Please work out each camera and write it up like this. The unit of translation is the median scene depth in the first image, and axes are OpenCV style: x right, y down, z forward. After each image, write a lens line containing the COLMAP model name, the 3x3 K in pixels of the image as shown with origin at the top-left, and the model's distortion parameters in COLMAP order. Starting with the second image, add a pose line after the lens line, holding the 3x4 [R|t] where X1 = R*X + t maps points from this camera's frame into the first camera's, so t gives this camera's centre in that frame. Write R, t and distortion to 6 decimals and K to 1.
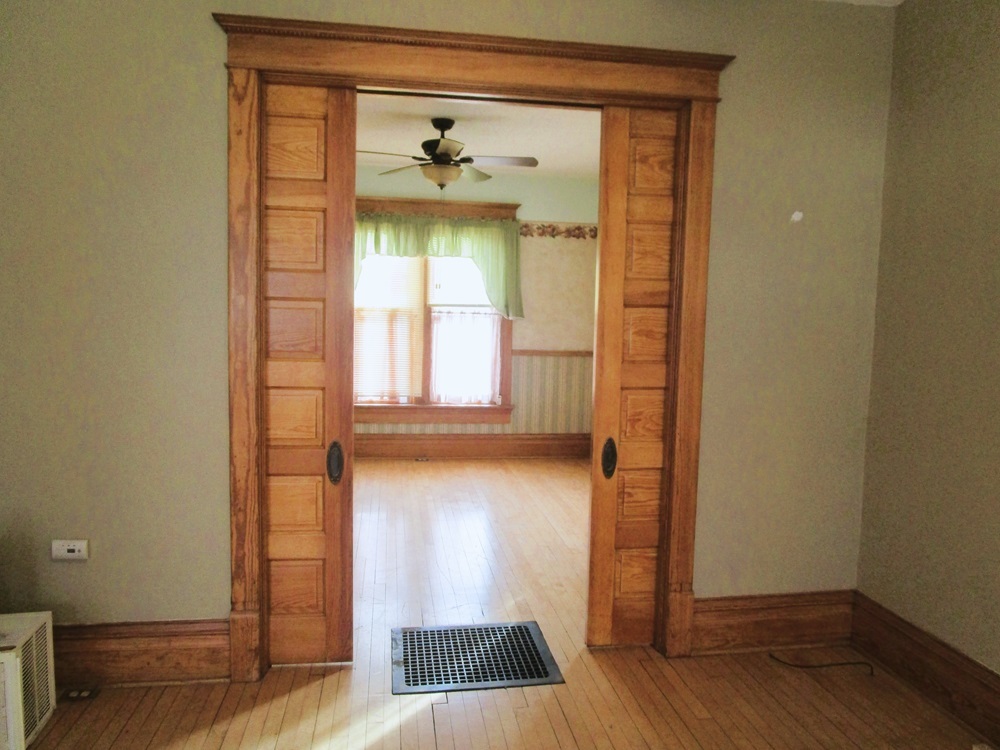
lens RADIAL K [[714.5, 0, 497.1], [0, 714.5, 376.1], [0, 0, 1]] dist [-0.020161, 0.001605]
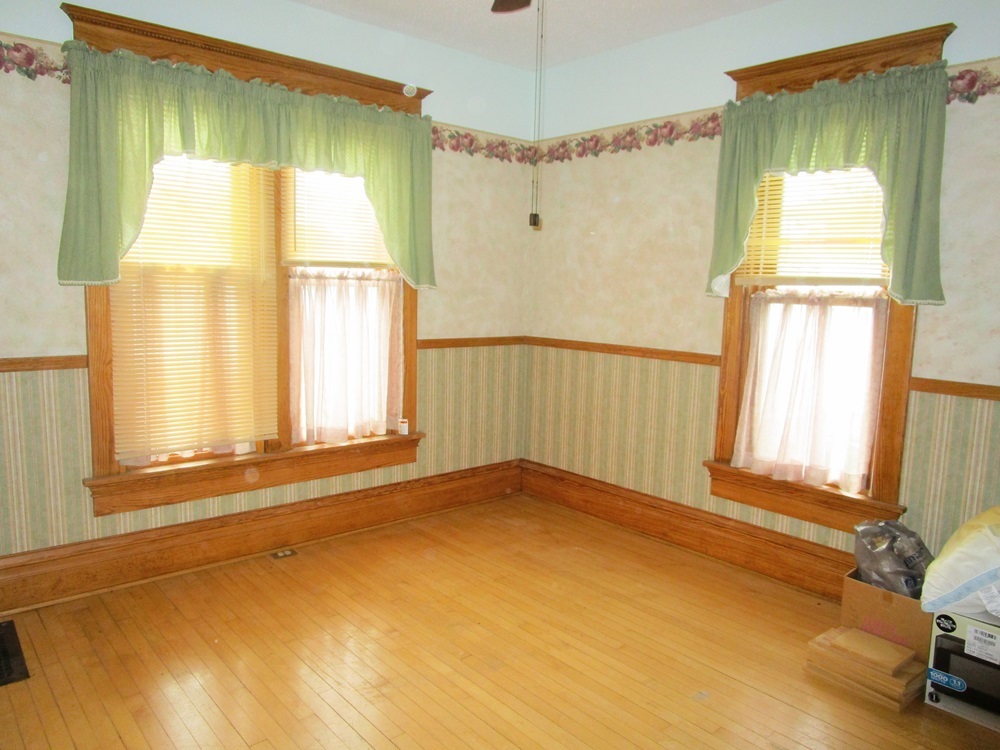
lens RADIAL K [[714.5, 0, 504.2], [0, 714.5, 372.8], [0, 0, 1]] dist [-0.020161, 0.001605]
pose [[0.843306, -0.069769, 0.532886, -0.247029], [0.039977, 0.996934, 0.067260, -0.049040], [-0.535945, -0.035418, 0.843510, 0.478334]]
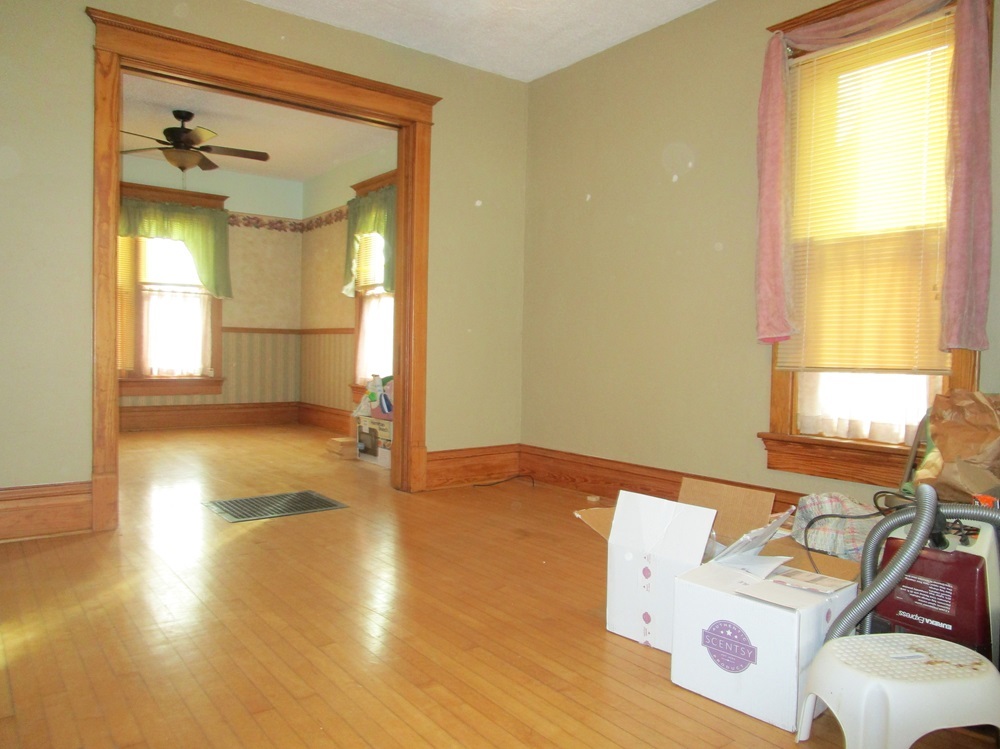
lens RADIAL K [[714.5, 0, 495.2], [0, 714.5, 371.0], [0, 0, 1]] dist [-0.020161, 0.001605]
pose [[0.883859, -0.023835, 0.467145, -0.126701], [0.041773, 0.998733, -0.028077, 0.083109], [-0.465884, 0.044330, 0.883735, -0.173080]]
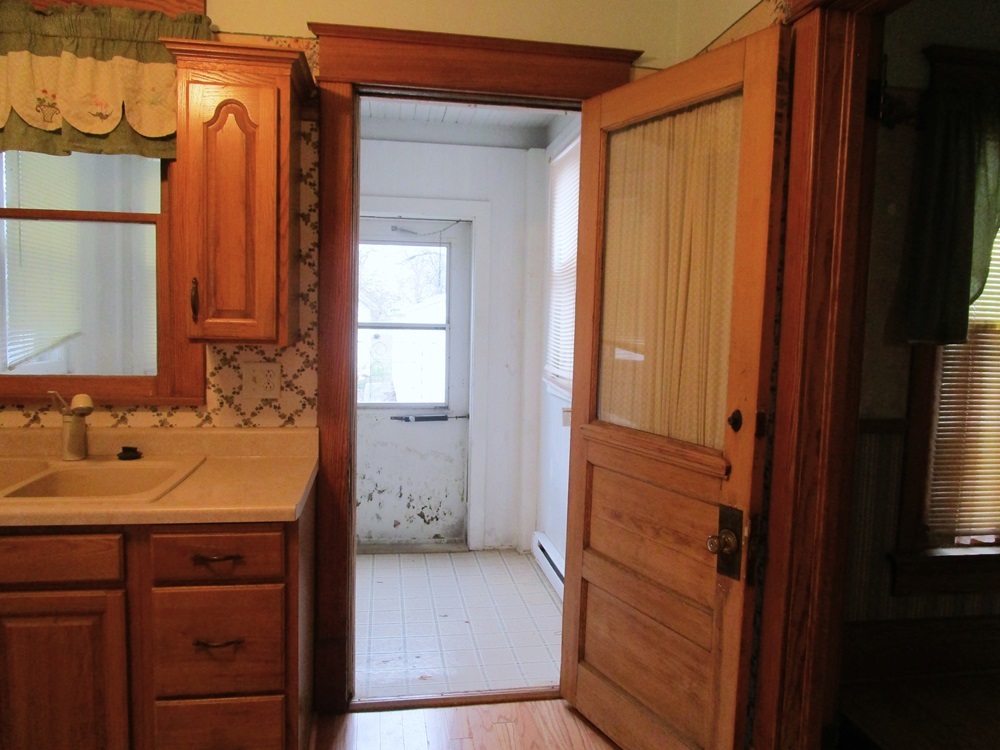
lens RADIAL K [[714.5, 0, 498.8], [0, 714.5, 376.5], [0, 0, 1]] dist [-0.020161, 0.001605]
pose [[0.999954, 0.004364, 0.008523, -0.473528], [-0.004331, 0.999983, -0.003833, -0.063292], [-0.008539, 0.003796, 0.999956, 0.589272]]
